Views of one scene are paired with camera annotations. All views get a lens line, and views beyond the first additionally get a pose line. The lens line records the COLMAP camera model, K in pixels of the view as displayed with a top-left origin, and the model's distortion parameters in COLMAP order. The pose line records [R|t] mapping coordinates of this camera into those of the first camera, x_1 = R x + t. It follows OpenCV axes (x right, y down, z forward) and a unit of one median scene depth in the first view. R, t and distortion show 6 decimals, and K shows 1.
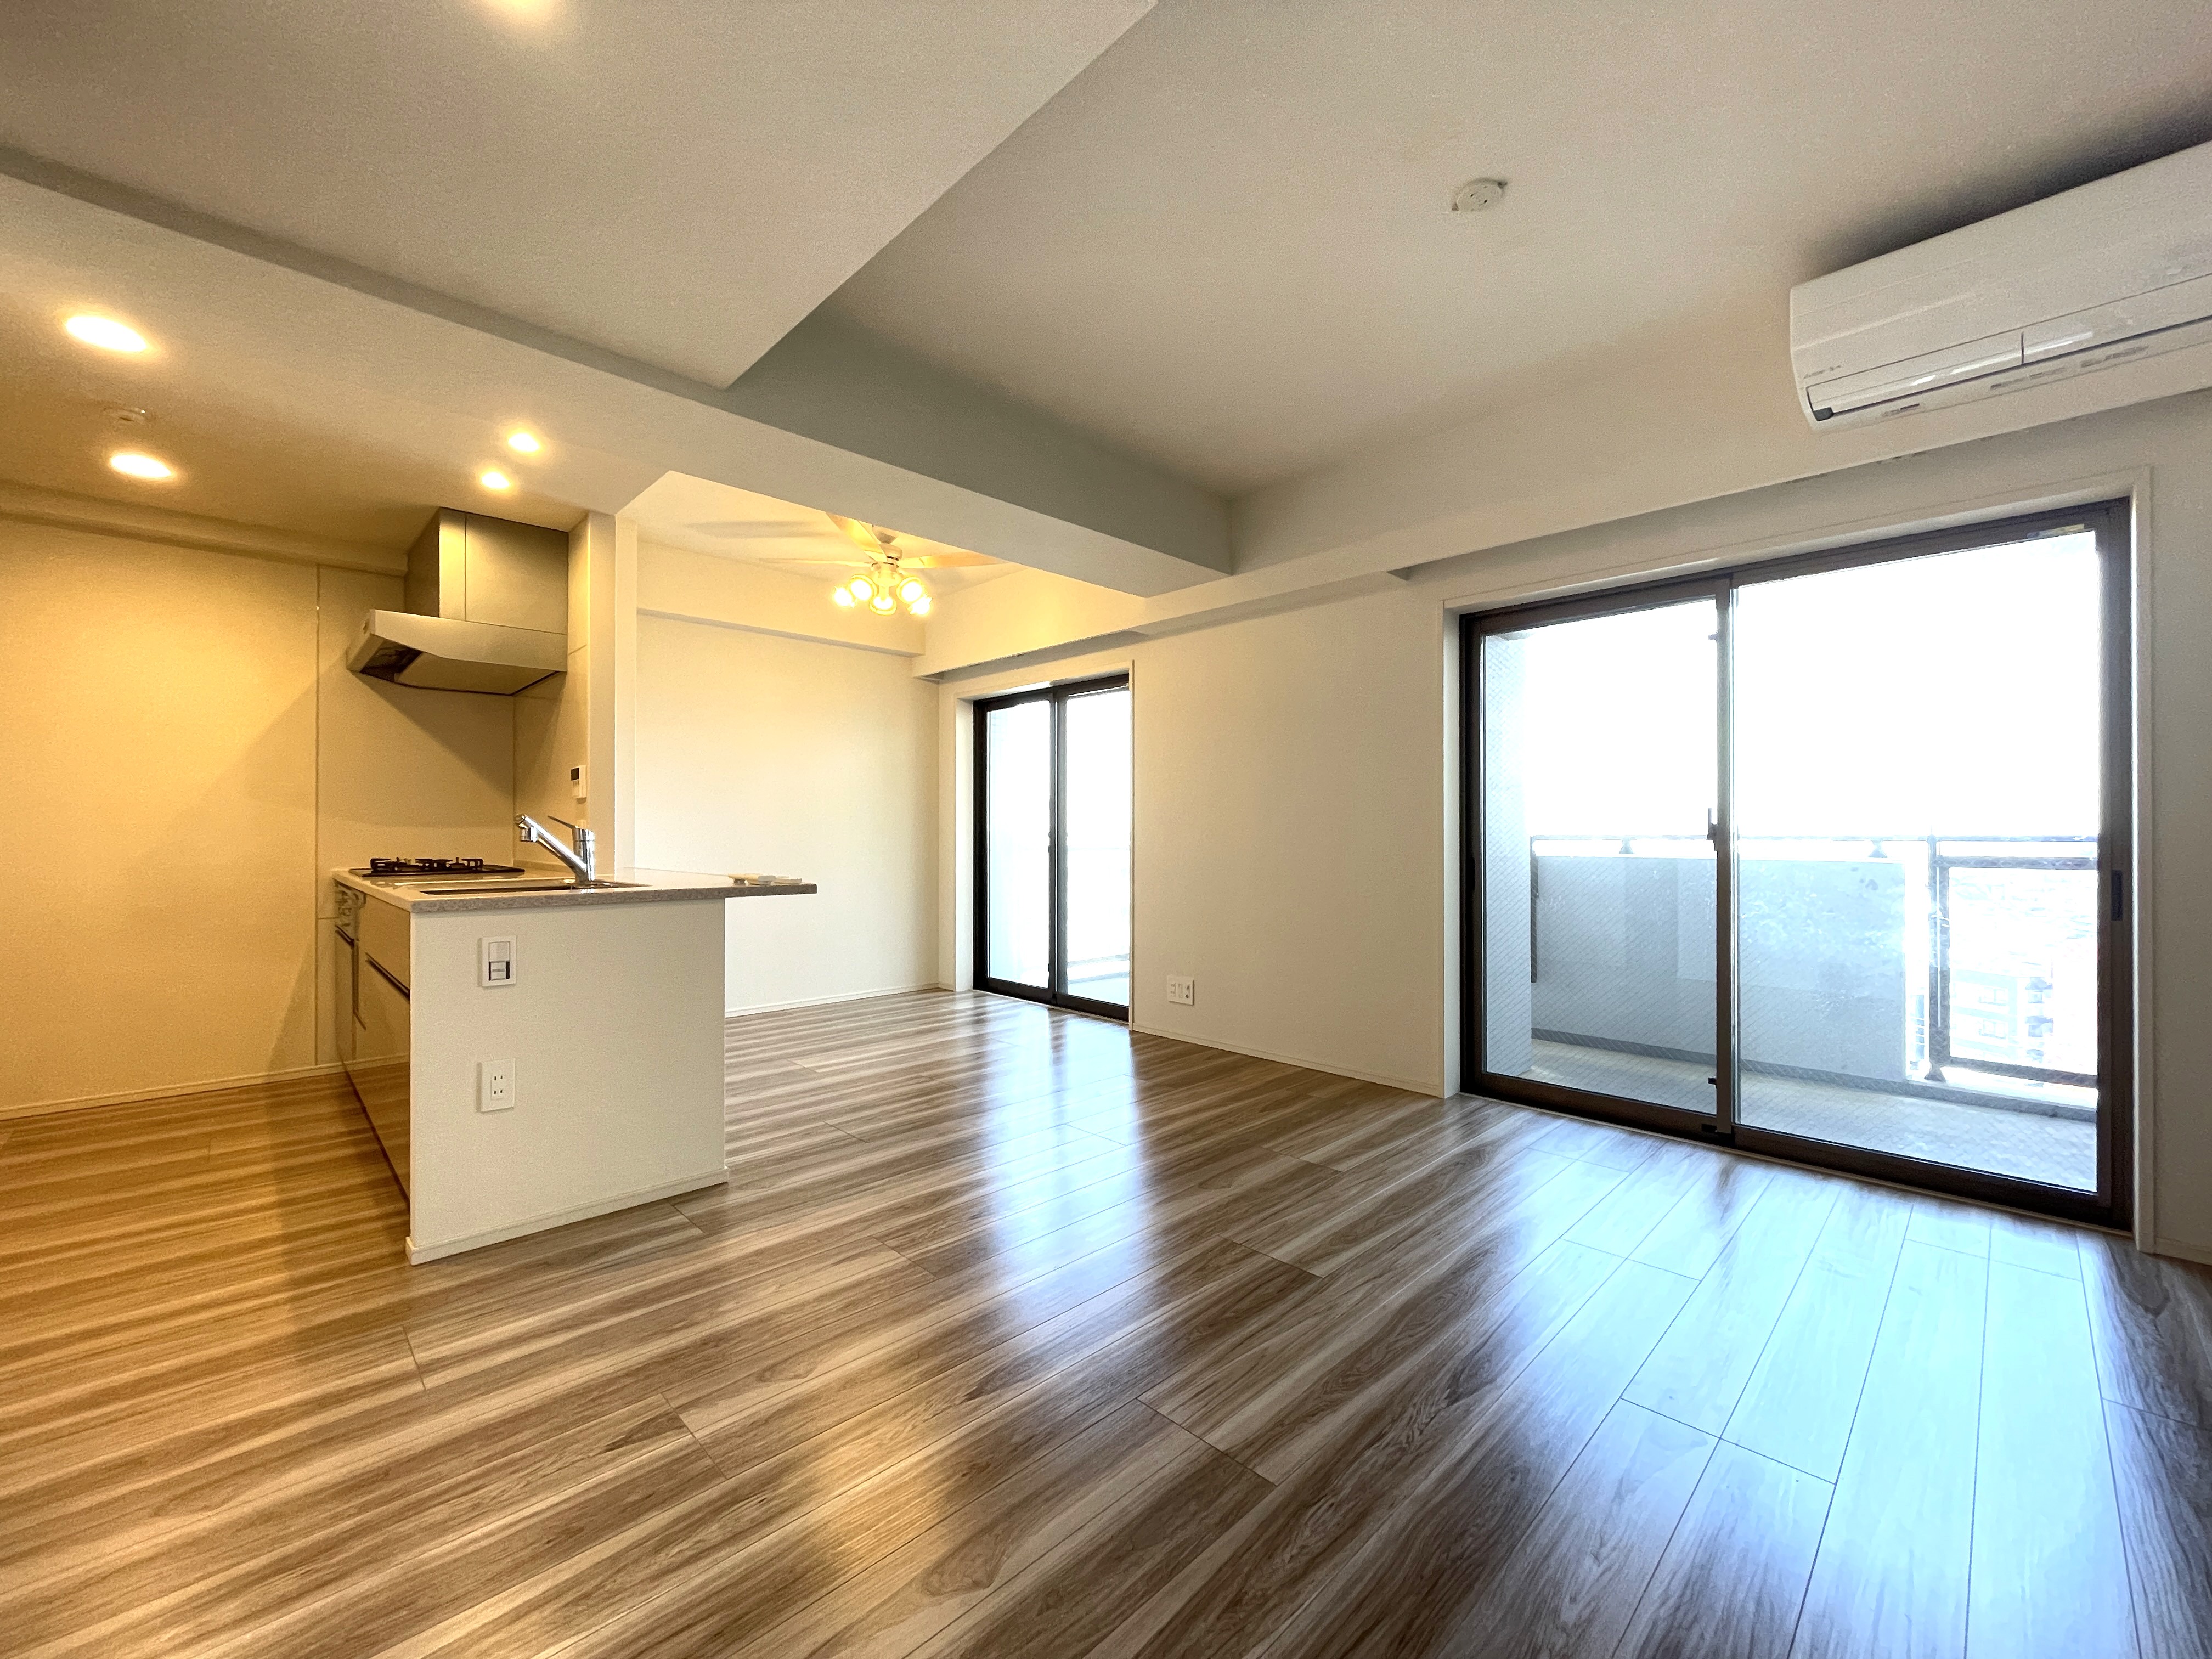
lens RADIAL K [[895.0, 0, 1106.0], [0, 895.0, 829.5], [0, 0, 1]] dist [0.000252, 0.000017]
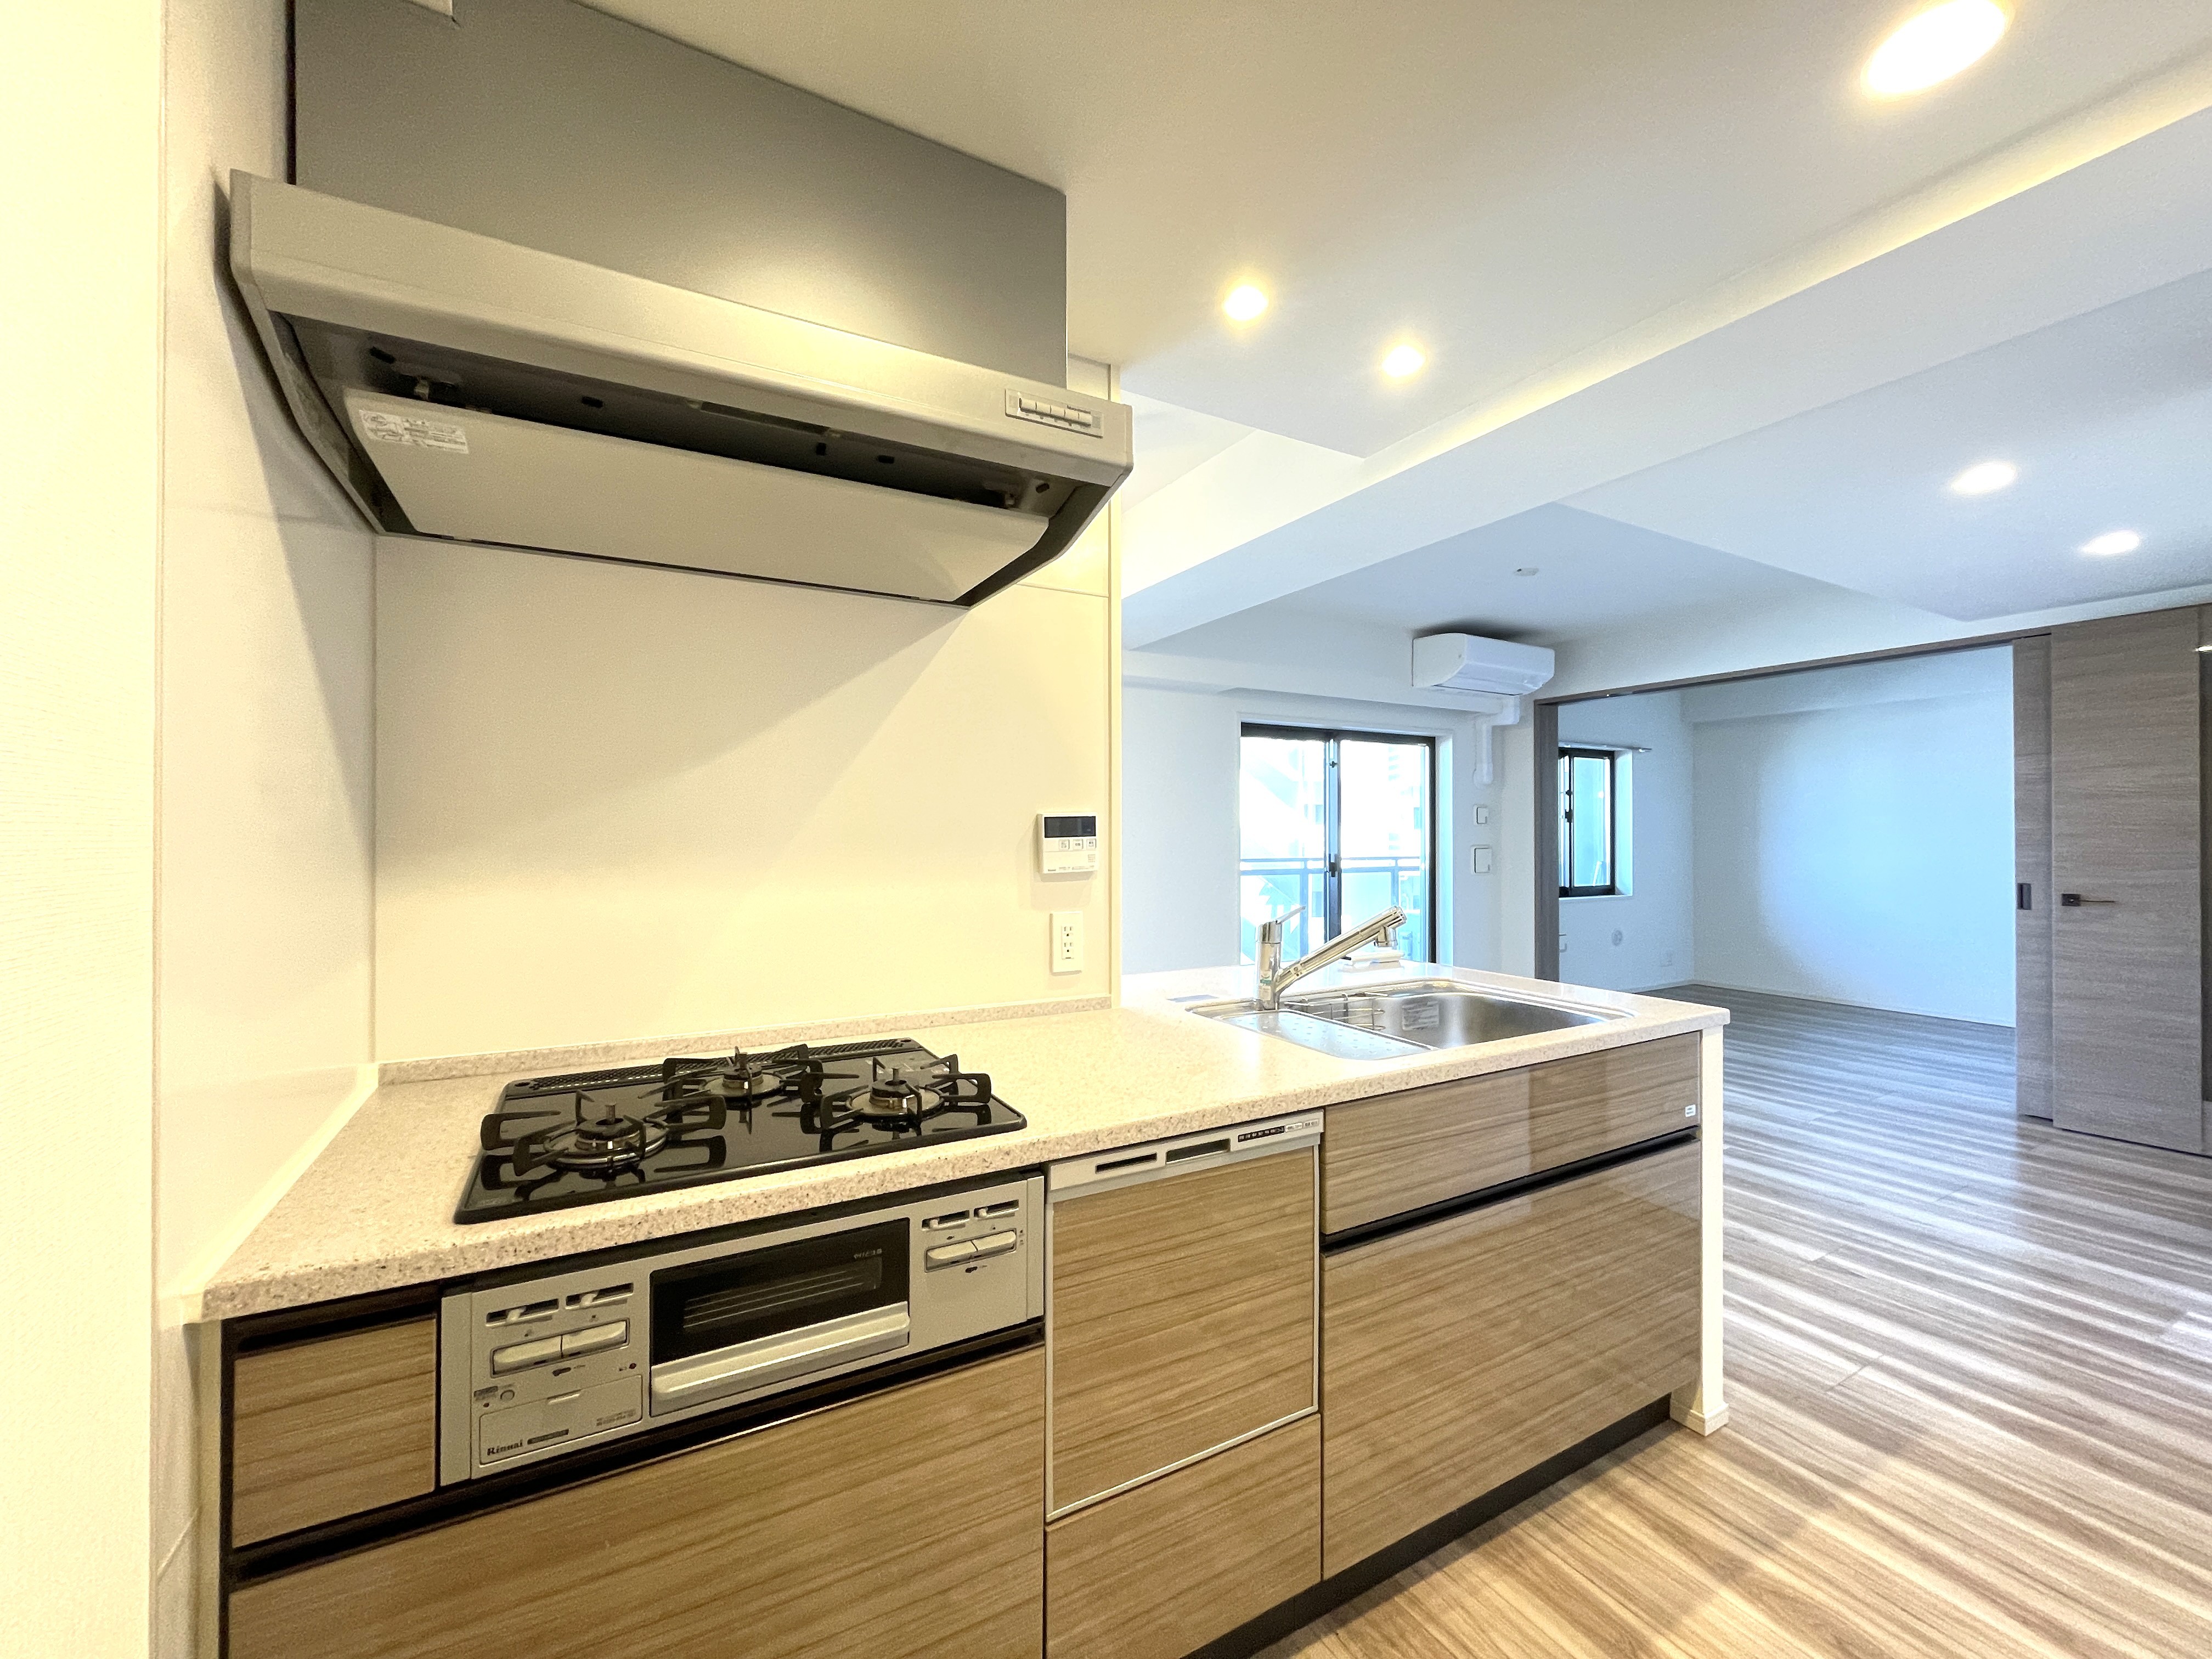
lens RADIAL K [[895.0, 0, 1106.0], [0, 895.0, 829.5], [0, 0, 1]] dist [0.000252, 0.000017]
pose [[0.258221, 0.002022, 0.966084, -1.851853], [0.000731, 0.999997, -0.002289, -0.101660], [-0.966086, 0.001298, 0.258219, 1.411133]]
